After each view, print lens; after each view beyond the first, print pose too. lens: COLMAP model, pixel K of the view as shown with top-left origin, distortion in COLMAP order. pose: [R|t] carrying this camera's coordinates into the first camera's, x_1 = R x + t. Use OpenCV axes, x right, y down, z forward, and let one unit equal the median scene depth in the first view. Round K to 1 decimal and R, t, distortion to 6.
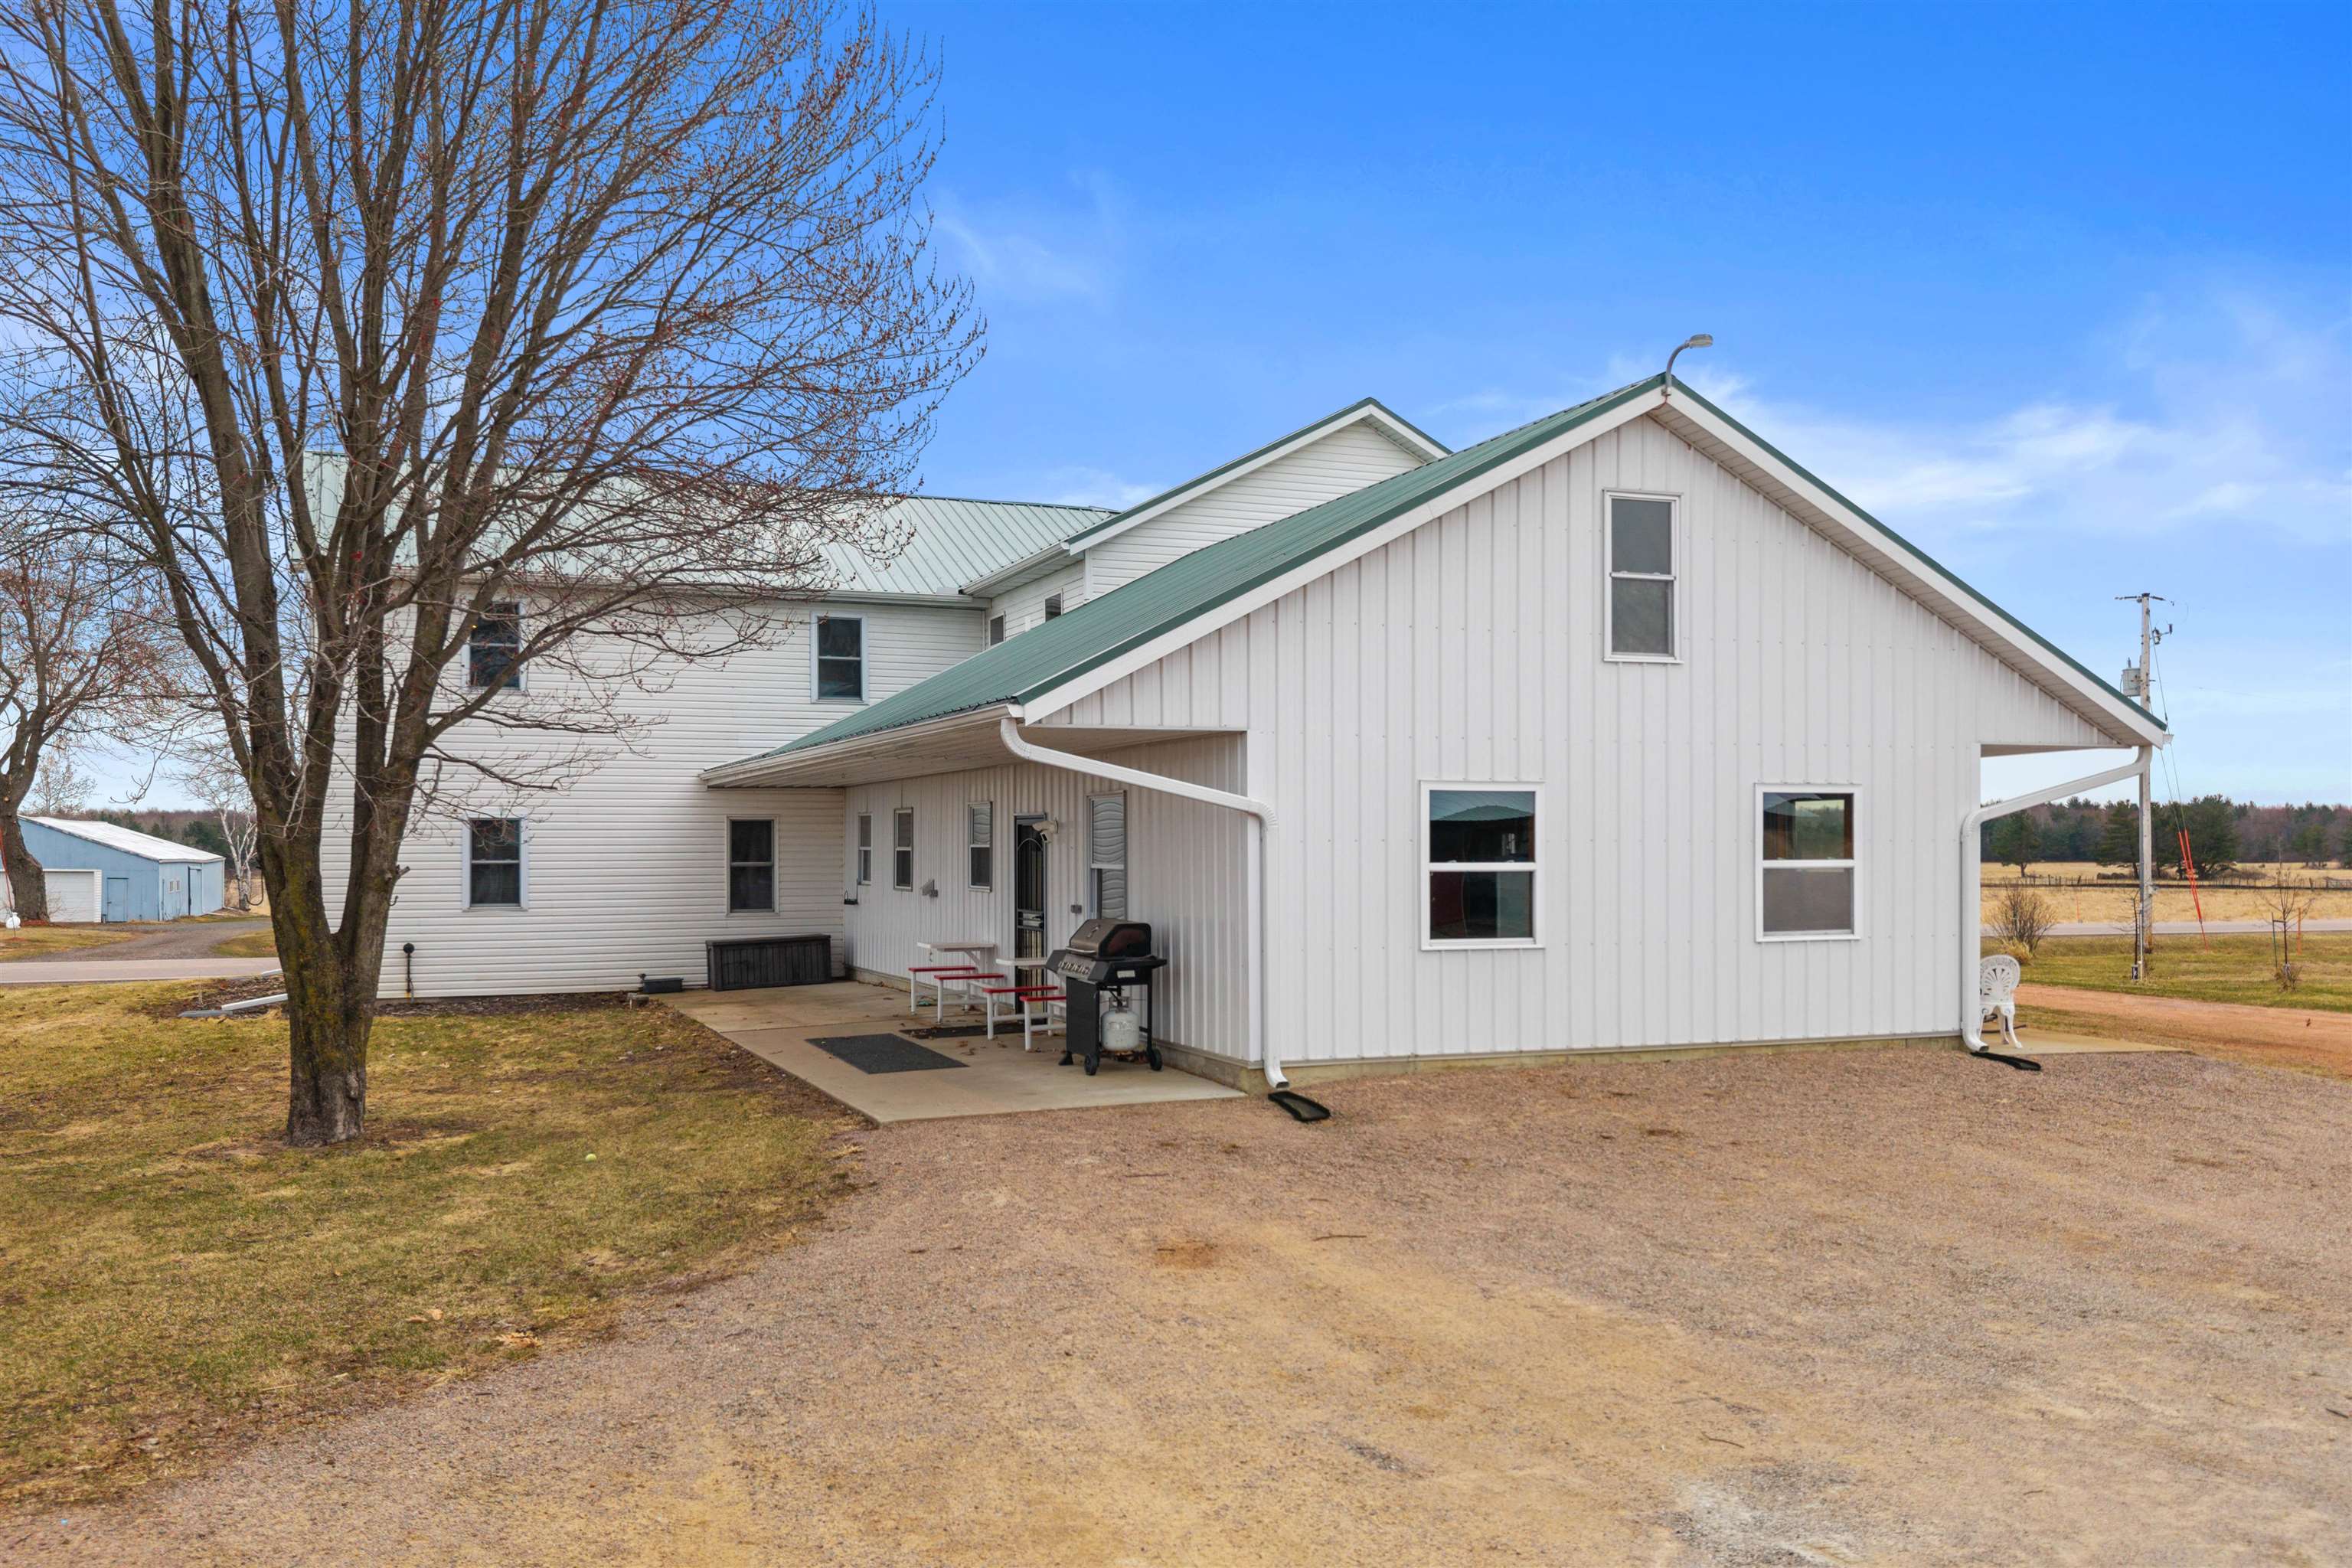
lens RADIAL K [[2007.2, 0, 1176.0], [0, 2007.2, 784.0], [0, 0, 1]] dist [0.036383, -0.045921]
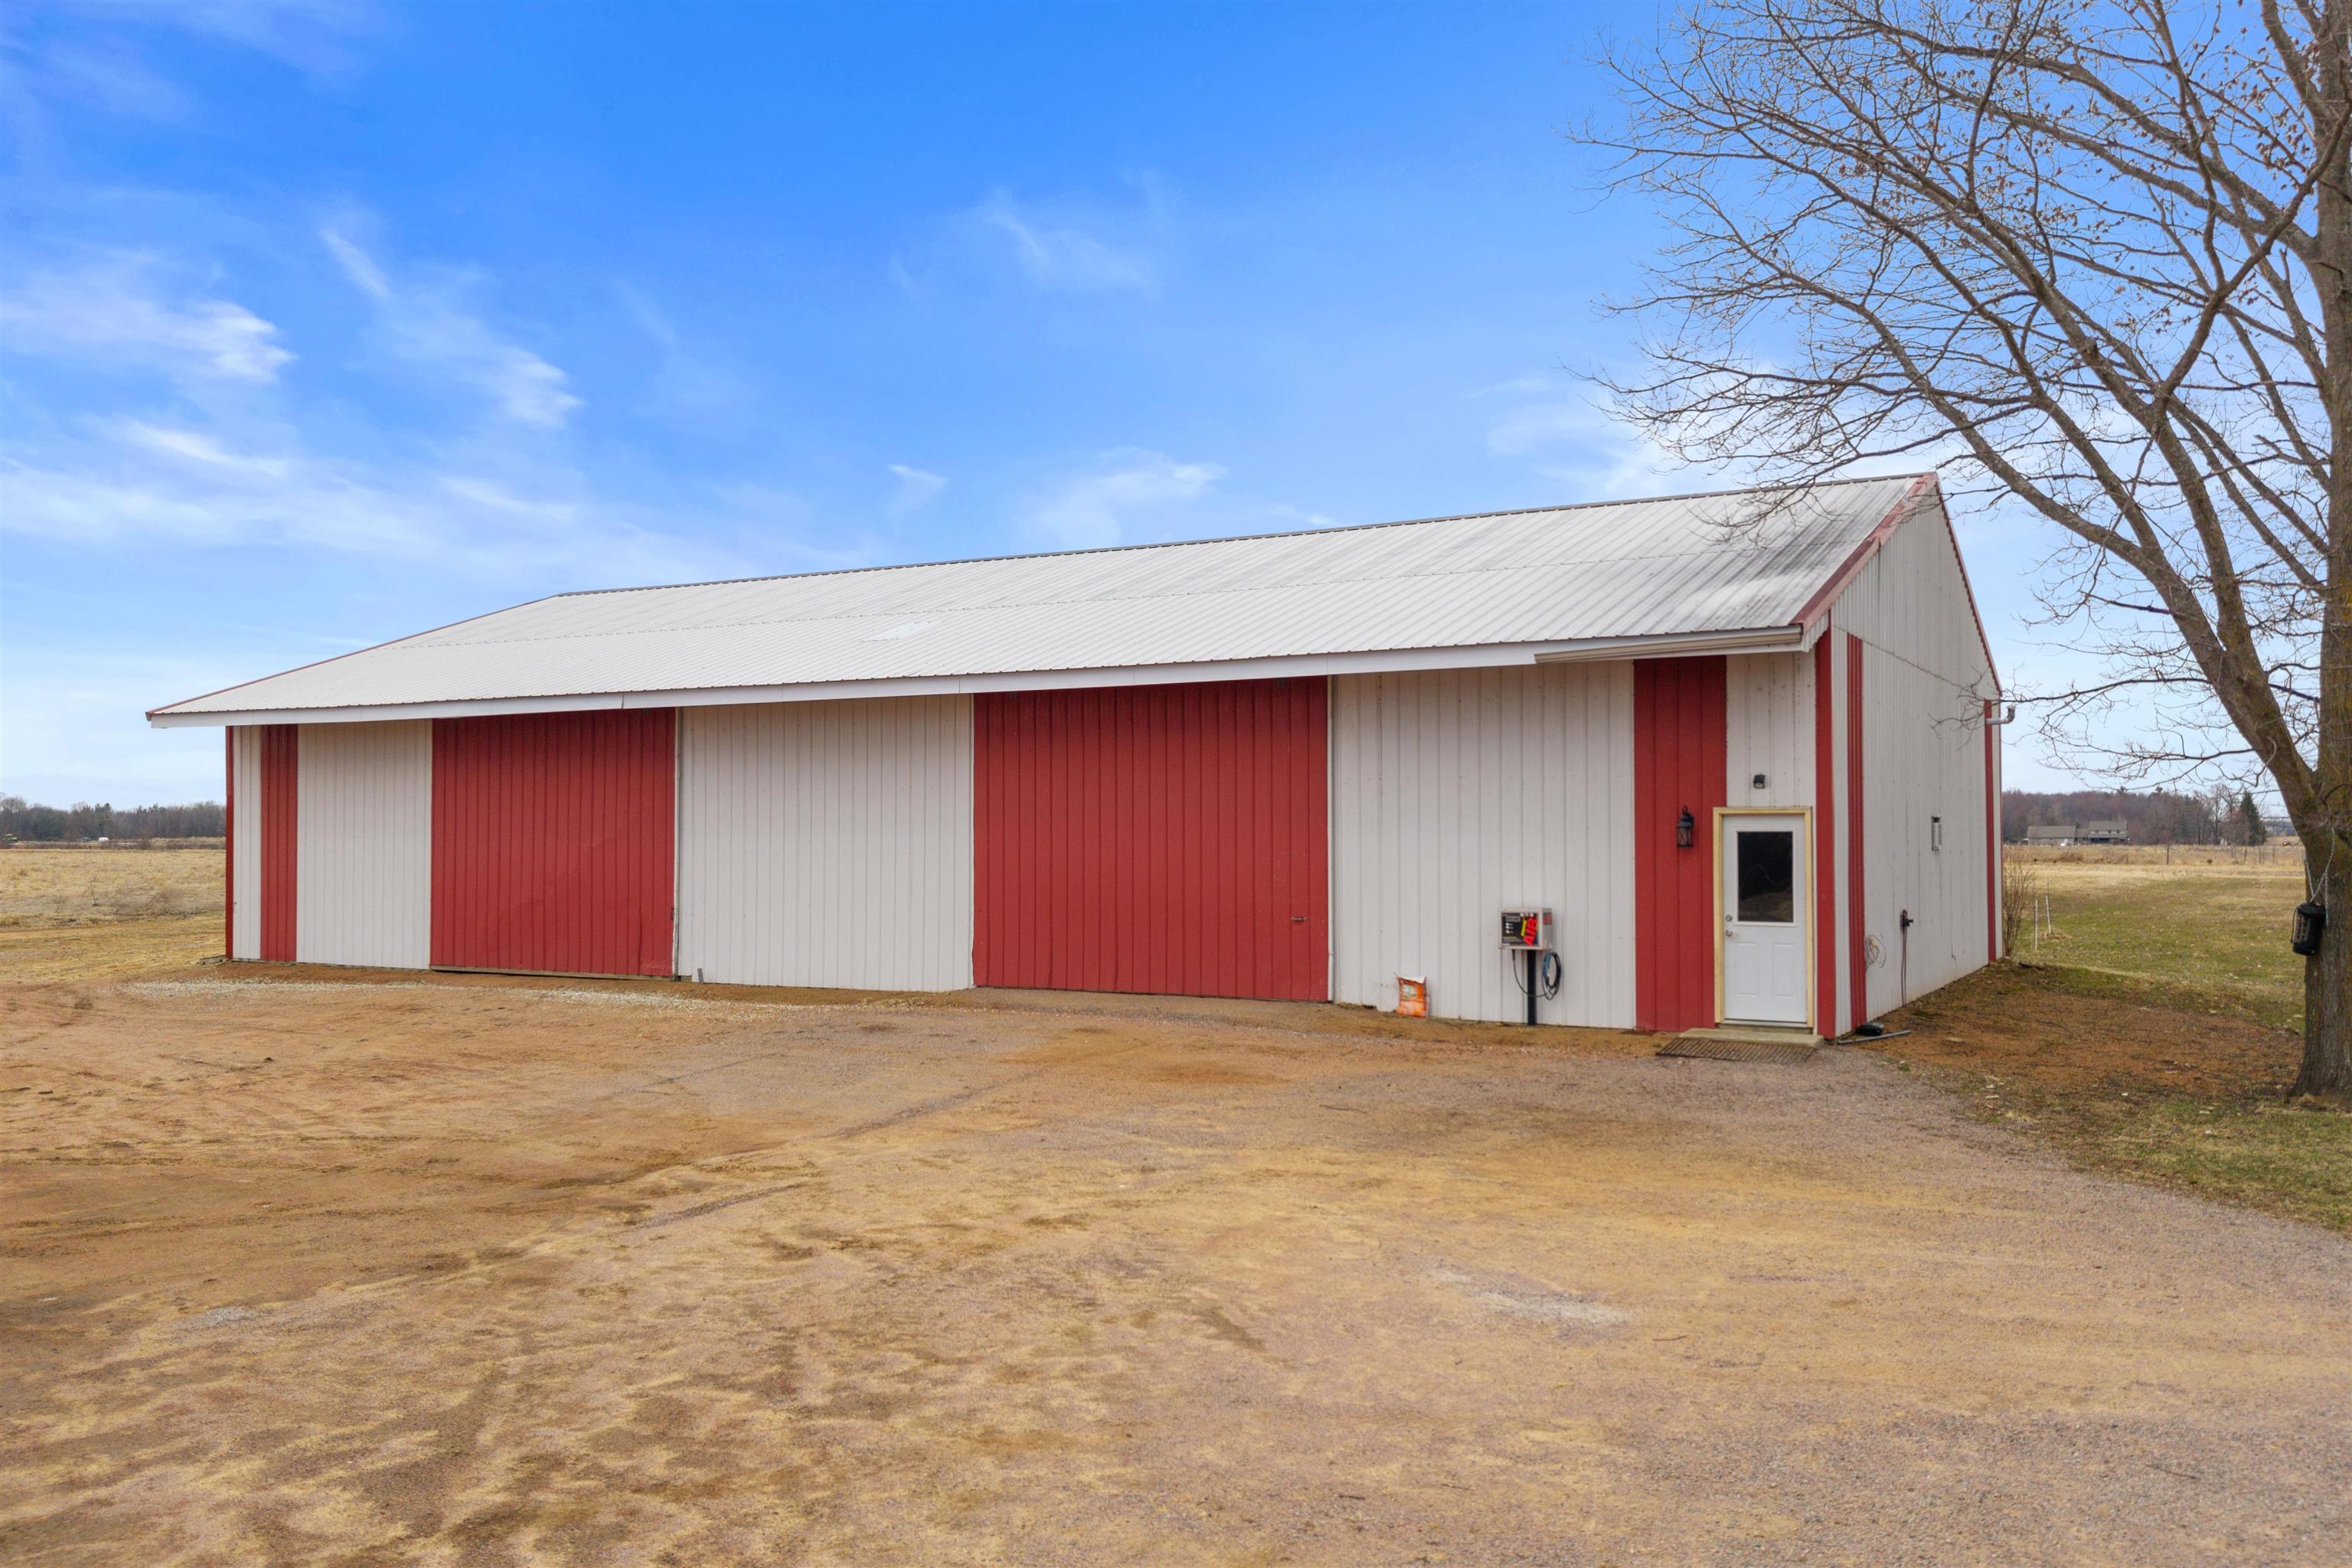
lens RADIAL K [[2007.2, 0, 1176.0], [0, 2007.2, 784.0], [0, 0, 1]] dist [0.036383, -0.045921]
pose [[-0.776992, -0.009316, -0.629442, 1.248189], [0.021797, 0.998893, -0.041690, 0.025916], [0.629134, -0.046113, -0.775928, 1.719712]]
